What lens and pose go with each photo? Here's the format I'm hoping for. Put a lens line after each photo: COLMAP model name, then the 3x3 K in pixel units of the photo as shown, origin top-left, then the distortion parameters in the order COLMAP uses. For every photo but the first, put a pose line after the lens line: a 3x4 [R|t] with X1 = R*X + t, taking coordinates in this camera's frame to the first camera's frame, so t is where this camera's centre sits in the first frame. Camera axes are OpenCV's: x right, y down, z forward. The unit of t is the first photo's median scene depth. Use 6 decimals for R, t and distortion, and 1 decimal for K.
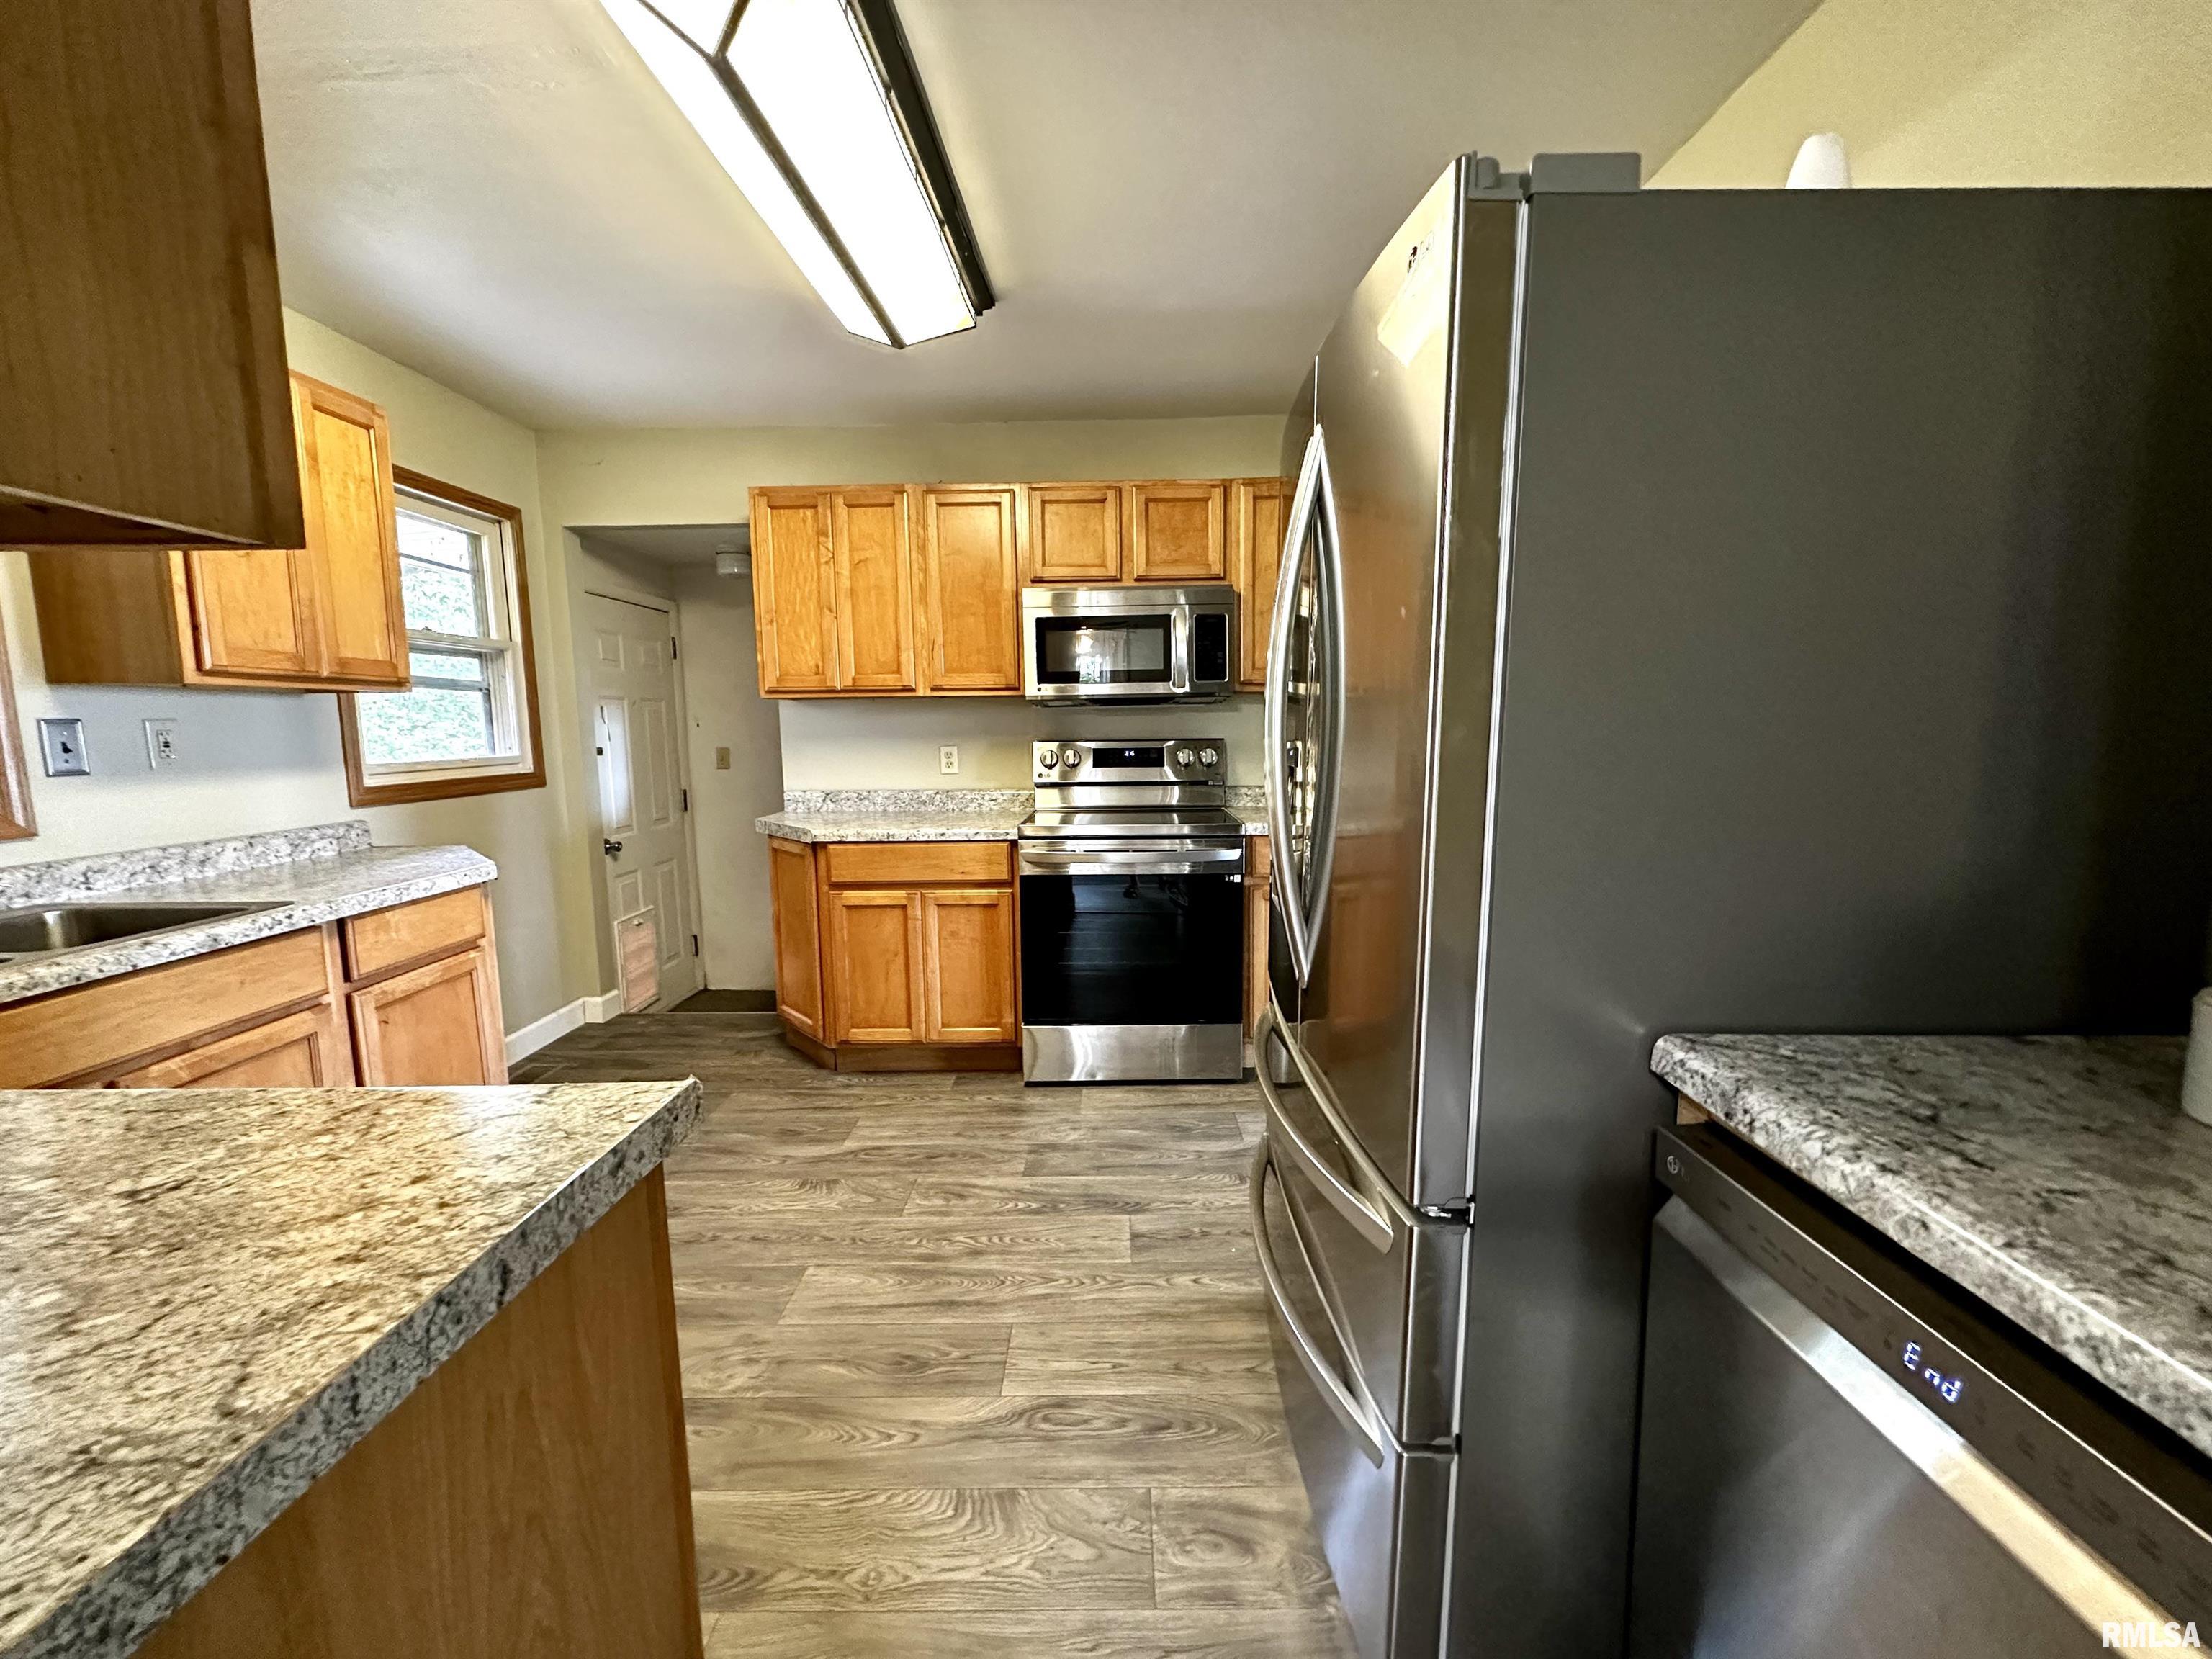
lens RADIAL K [[884.0, 0, 1109.4], [0, 884.0, 829.7], [0, 0, 1]] dist [-0.001023, 0.000305]
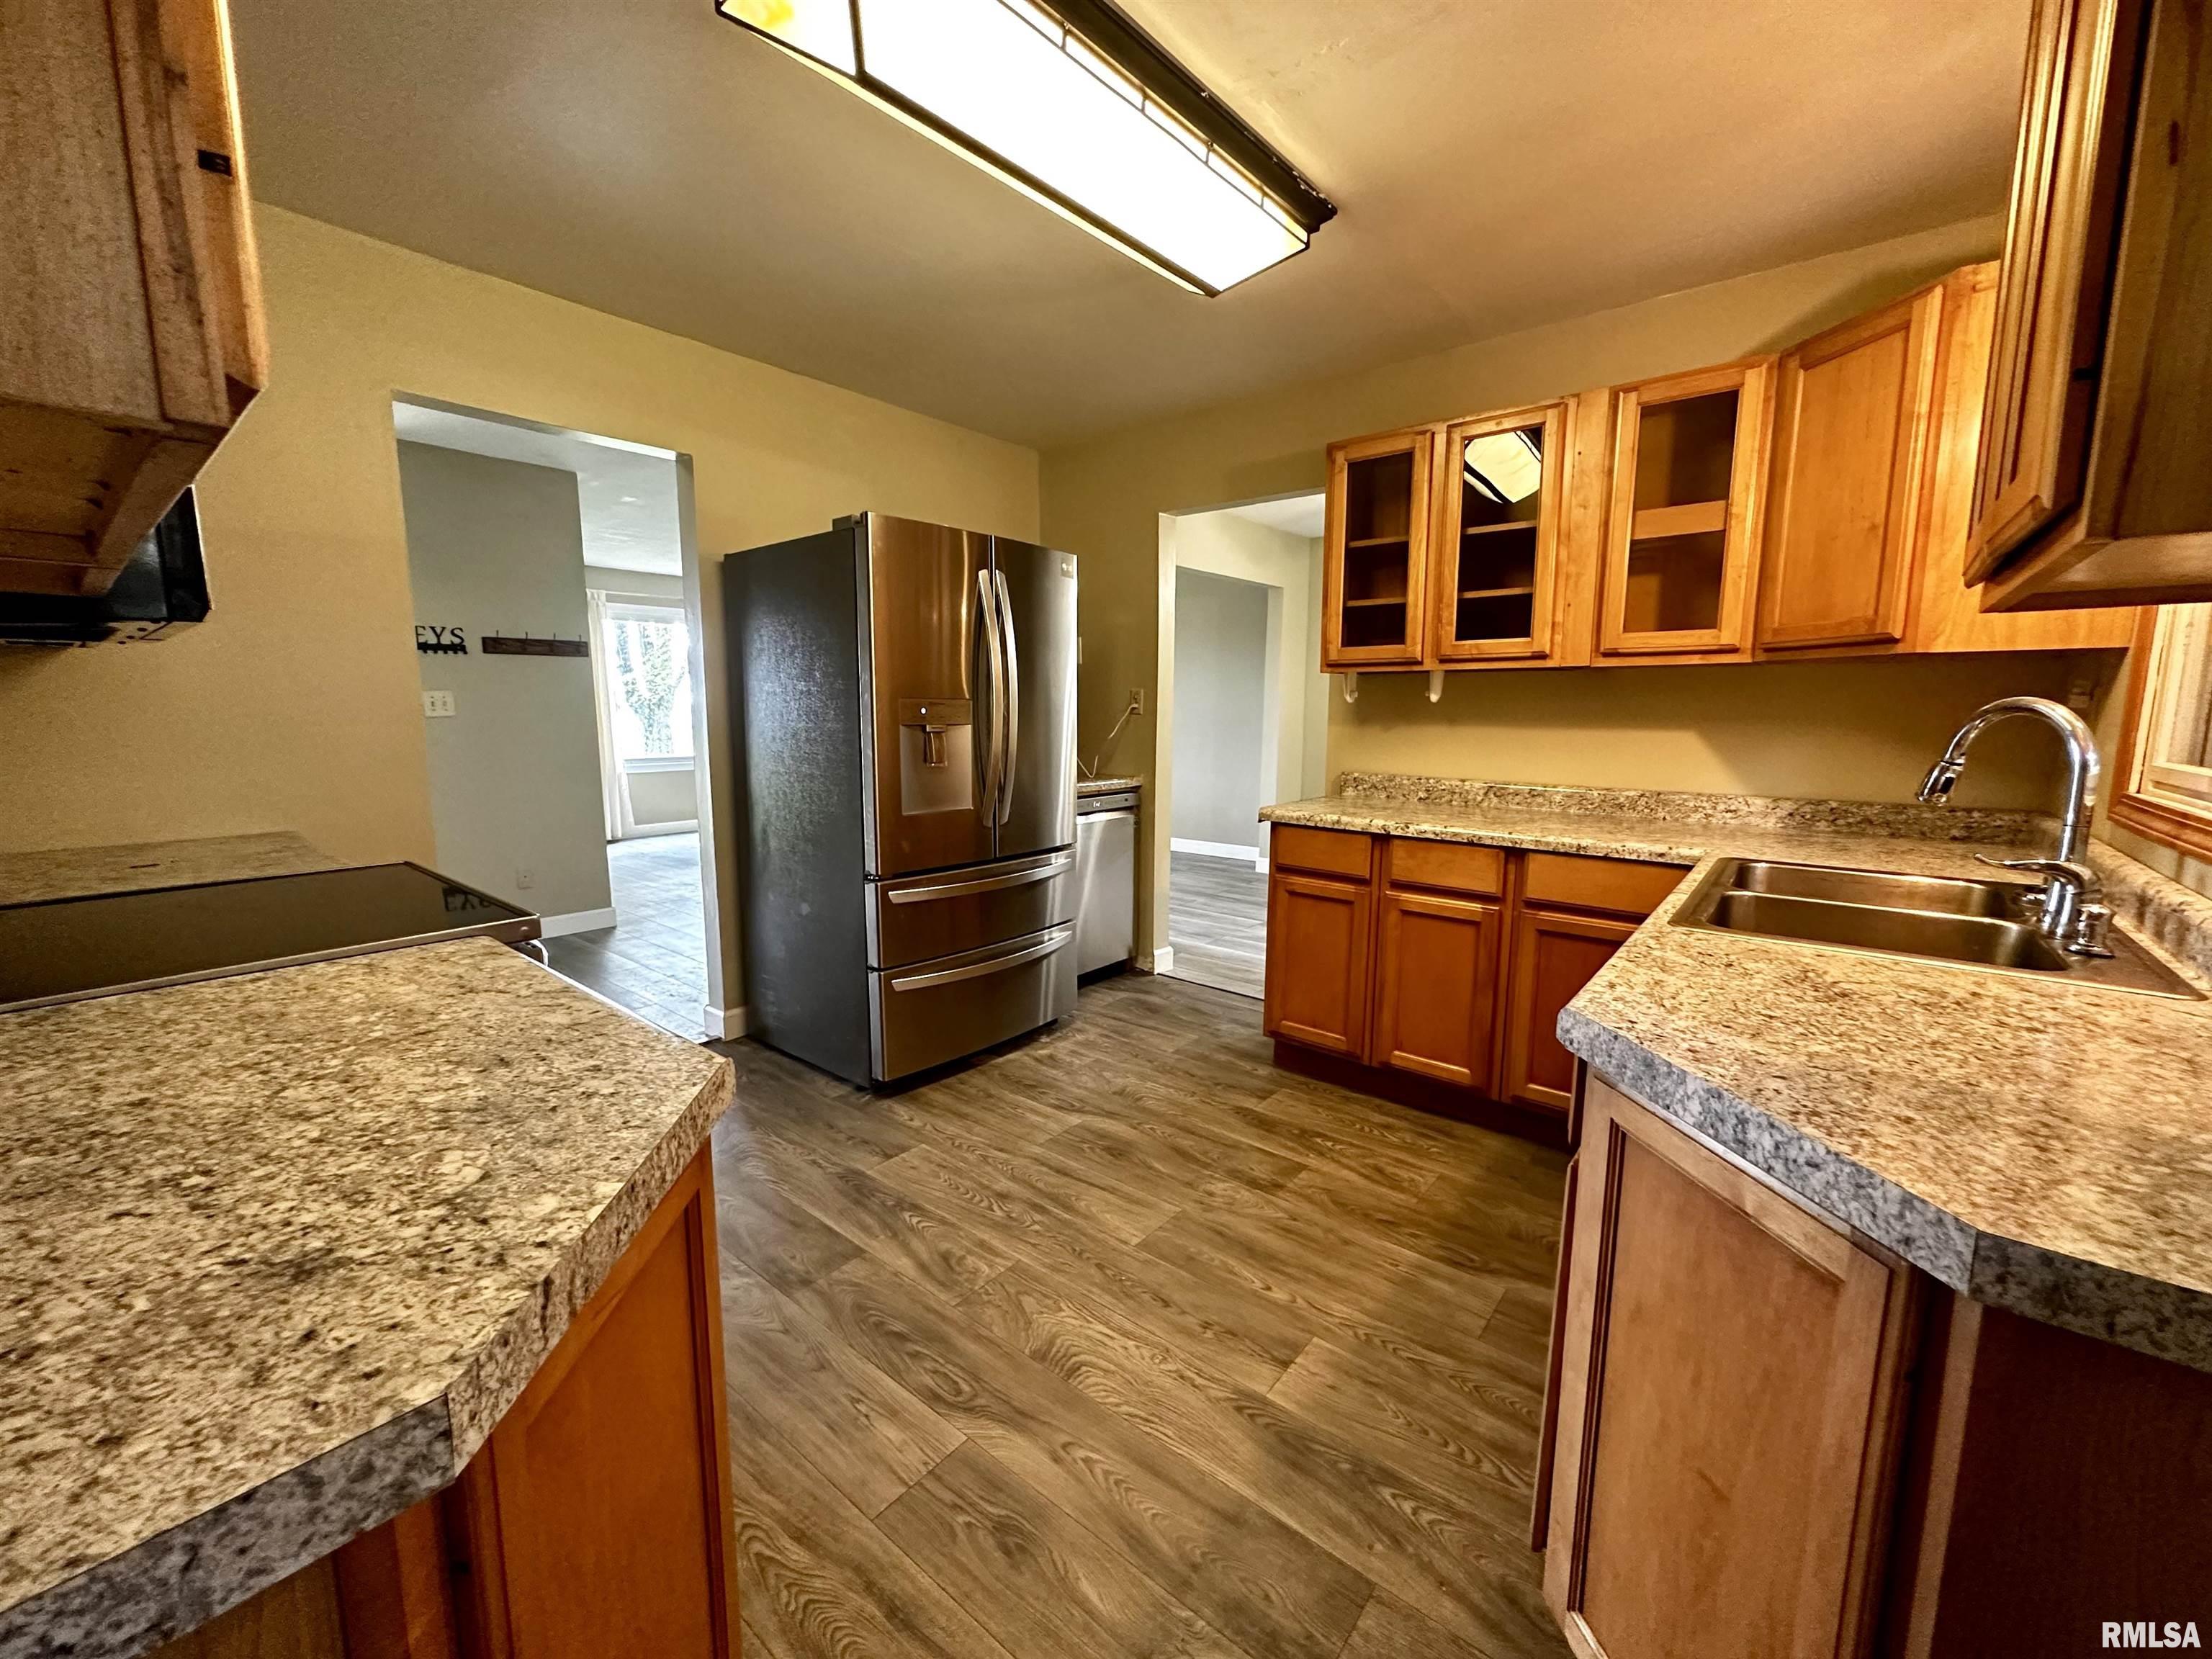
lens RADIAL K [[884.0, 0, 1110.7], [0, 884.0, 831.0], [0, 0, 1]] dist [-0.001023, 0.000305]
pose [[-0.781438, -0.081714, 0.618609, -0.574857], [0.079837, 0.970147, 0.229001, -0.120548], [-0.618854, 0.228338, -0.751586, 1.062336]]
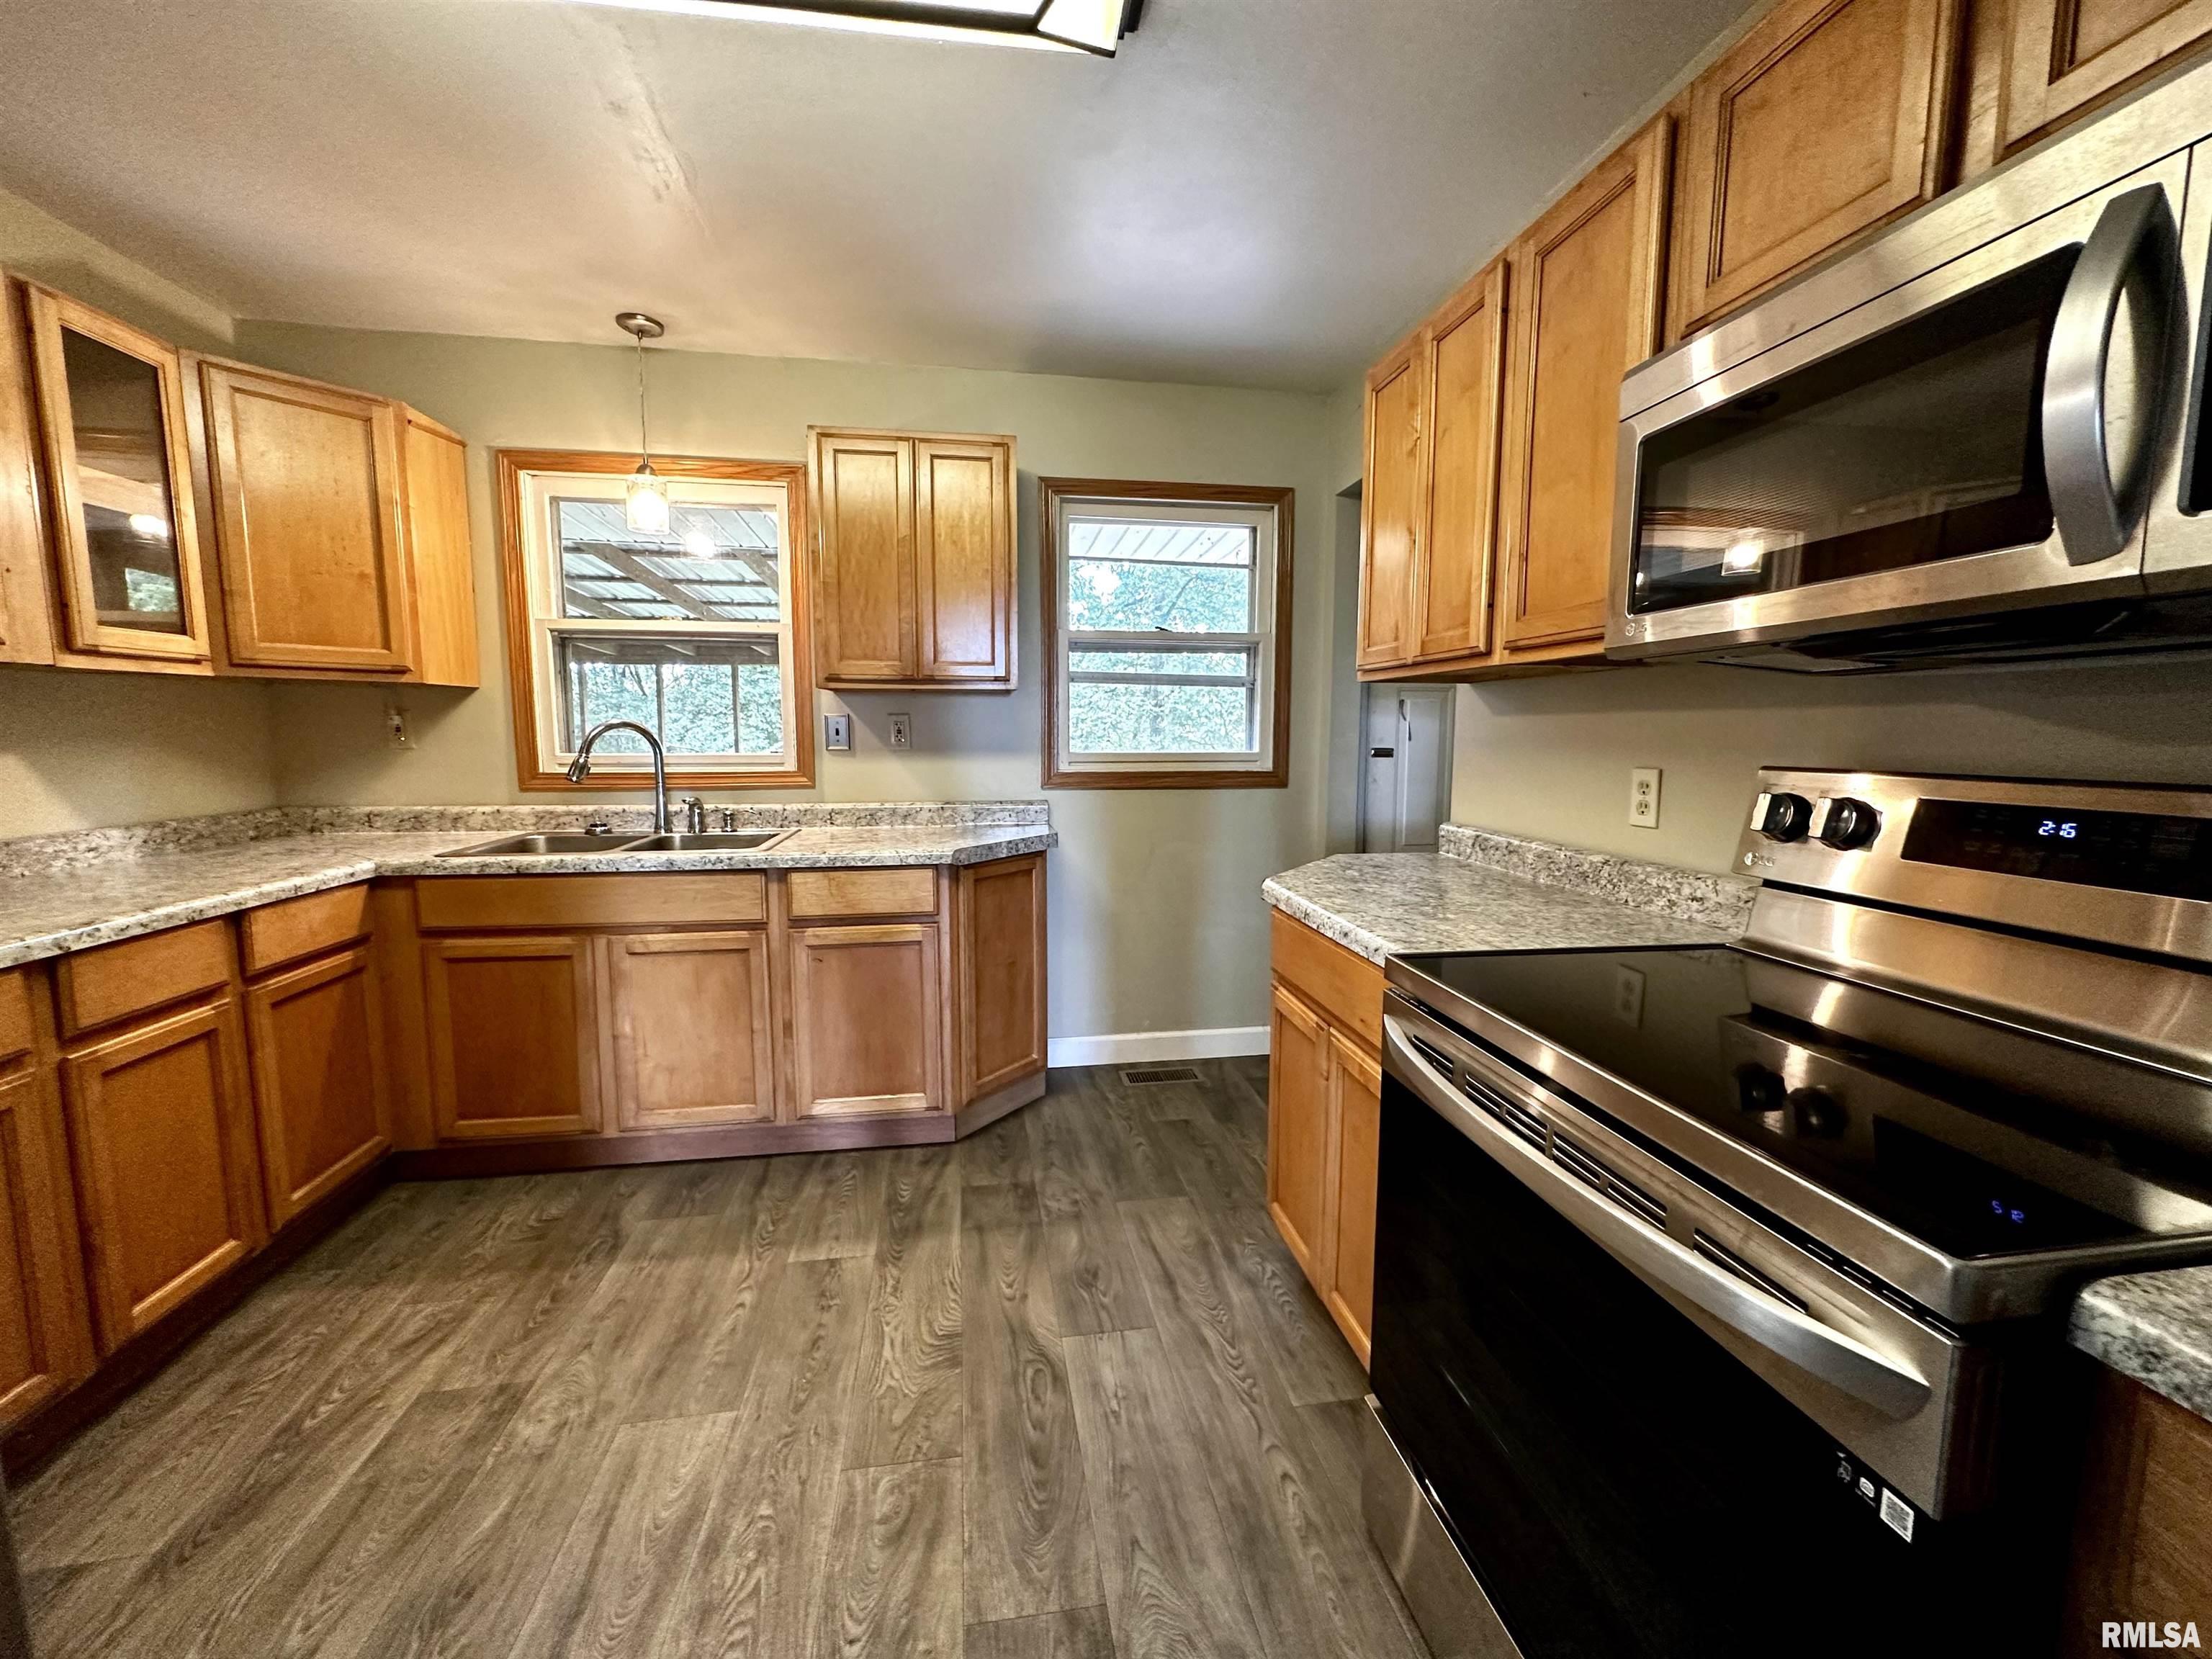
lens RADIAL K [[884.0, 0, 1105.4], [0, 884.0, 828.1], [0, 0, 1]] dist [-0.001023, 0.000305]
pose [[0.169503, 0.121491, -0.978013, 0.266163], [-0.123813, 0.987135, 0.101166, -0.085117], [0.977721, 0.103943, 0.182365, 0.719540]]
